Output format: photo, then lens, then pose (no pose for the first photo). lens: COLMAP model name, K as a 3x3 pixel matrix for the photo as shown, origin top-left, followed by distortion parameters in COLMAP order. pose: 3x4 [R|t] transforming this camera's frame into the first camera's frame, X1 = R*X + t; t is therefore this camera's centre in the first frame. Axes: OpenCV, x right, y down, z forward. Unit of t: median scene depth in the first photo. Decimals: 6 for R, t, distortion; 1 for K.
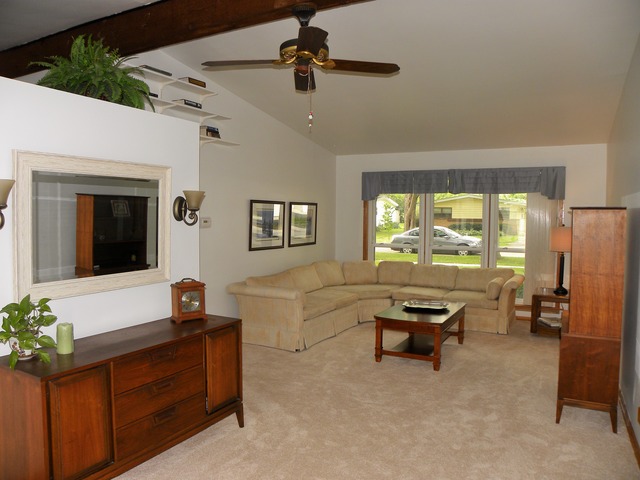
lens RADIAL K [[484.0, 0, 320.0], [0, 484.0, 240.0], [0, 0, 1]] dist [-0.125324, 0.005480]
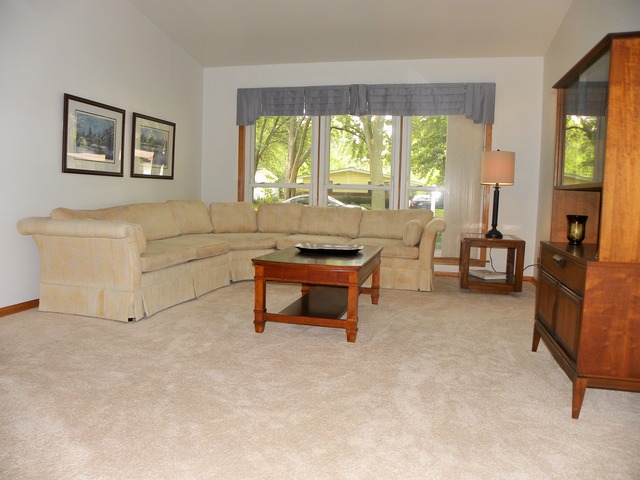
lens RADIAL K [[484.0, 0, 320.0], [0, 484.0, 240.0], [0, 0, 1]] dist [-0.125324, 0.005480]
pose [[0.968993, -0.005498, 0.247028, 0.036696], [-0.005359, 0.999050, 0.043256, 0.089593], [-0.247031, -0.043239, 0.968042, 0.318271]]
